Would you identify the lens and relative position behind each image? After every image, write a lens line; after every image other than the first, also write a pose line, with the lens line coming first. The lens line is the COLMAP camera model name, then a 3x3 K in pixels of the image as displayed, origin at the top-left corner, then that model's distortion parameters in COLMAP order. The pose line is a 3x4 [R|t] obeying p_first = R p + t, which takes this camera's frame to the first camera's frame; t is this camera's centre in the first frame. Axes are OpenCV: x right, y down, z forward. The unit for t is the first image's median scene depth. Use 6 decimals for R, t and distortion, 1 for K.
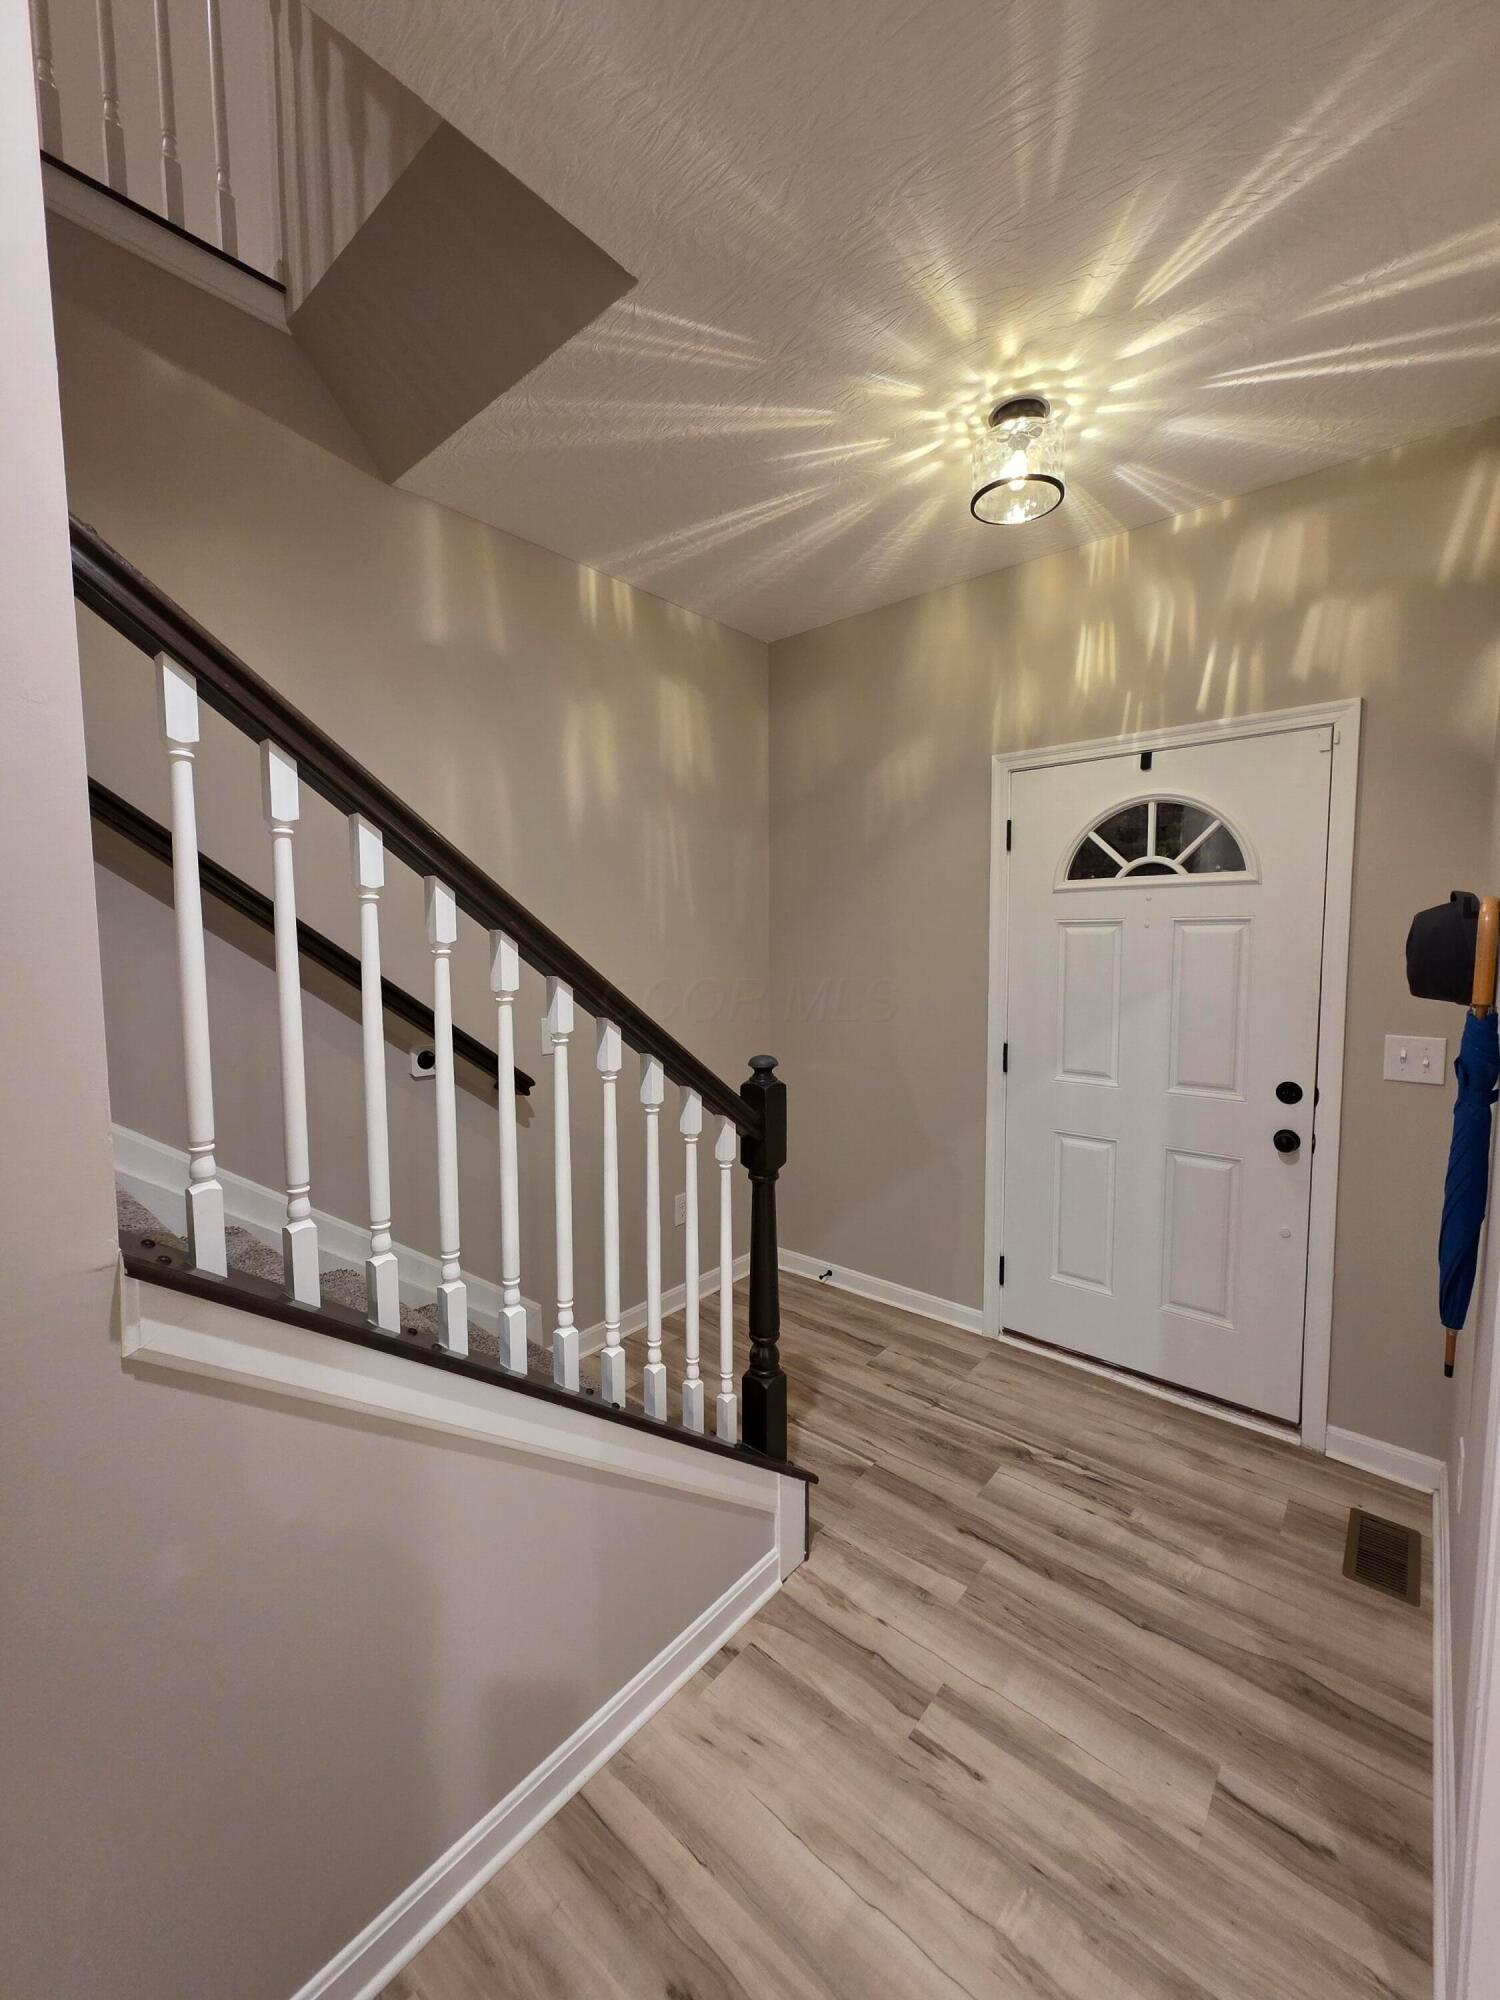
lens RADIAL K [[803.8, 0, 742.9], [0, 803.8, 991.3], [0, 0, 1]] dist [-0.003455, 0.002155]
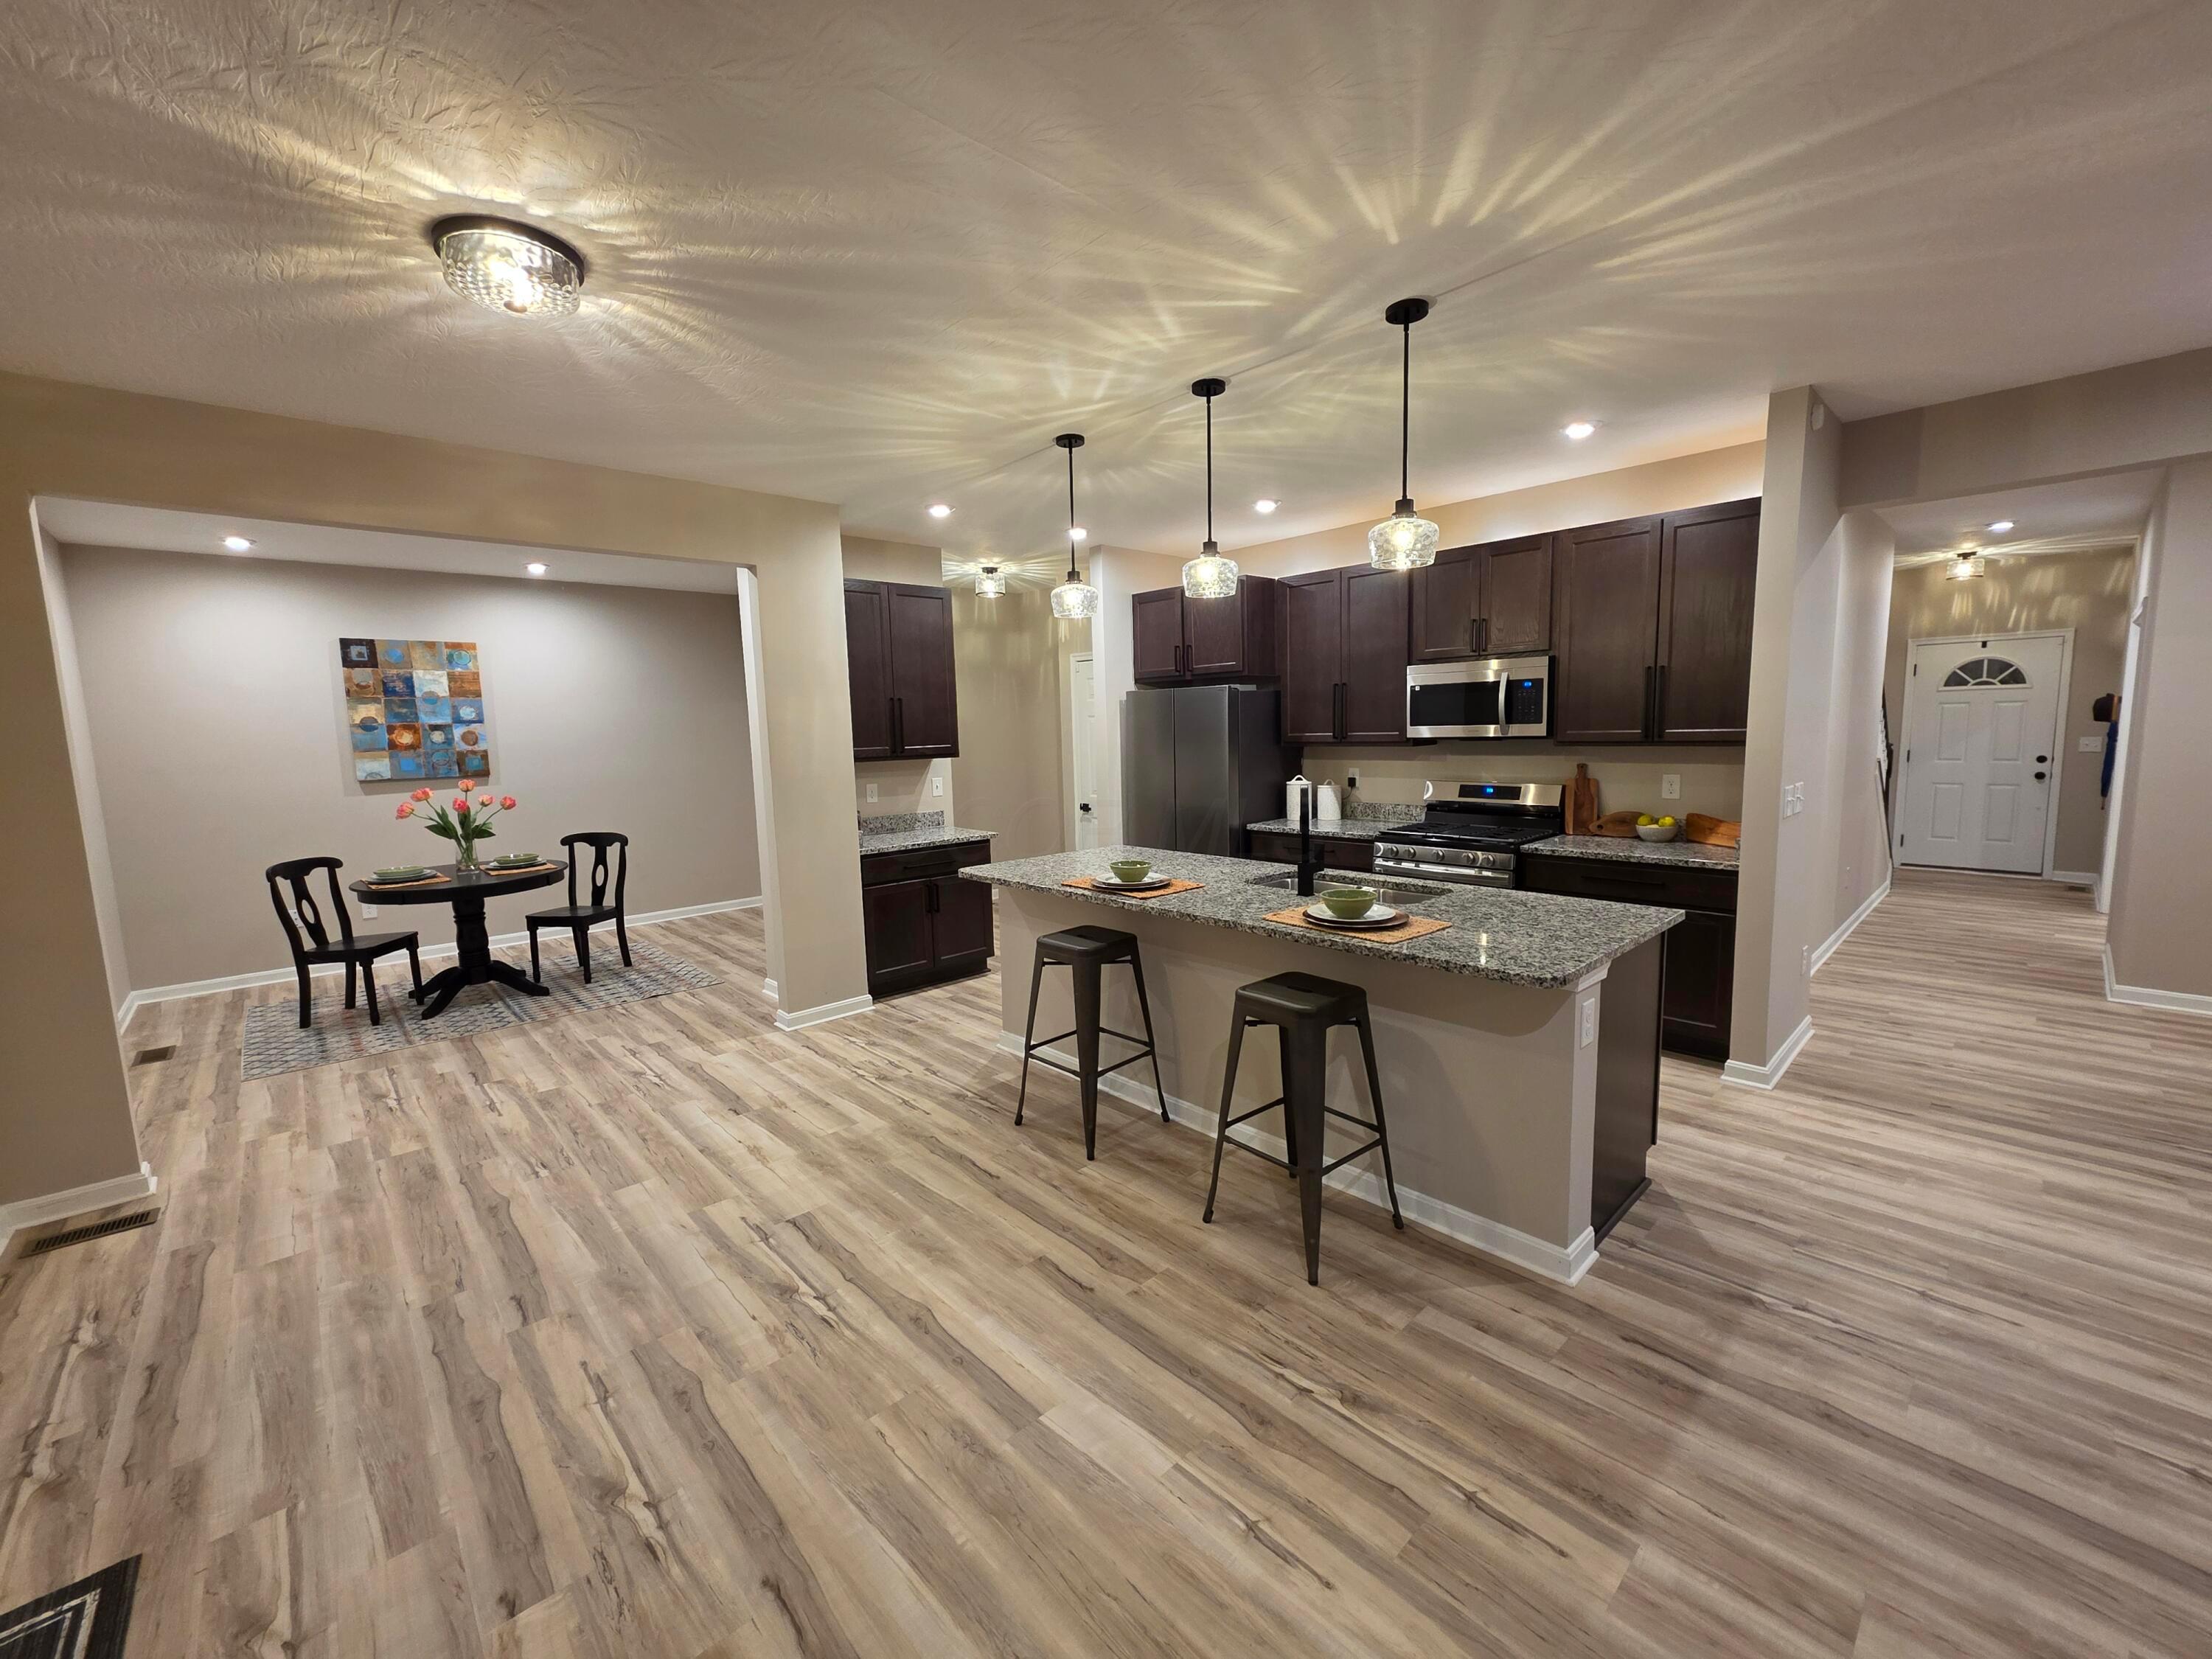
lens RADIAL K [[889.0, 0, 1113.3], [0, 889.0, 828.2], [0, 0, 1]] dist [-0.003455, 0.002155]
pose [[0.994416, -0.005529, -0.105383, -2.217080], [0.008965, 0.999443, 0.032156, 0.228825], [0.105146, -0.032922, 0.993912, -2.441597]]
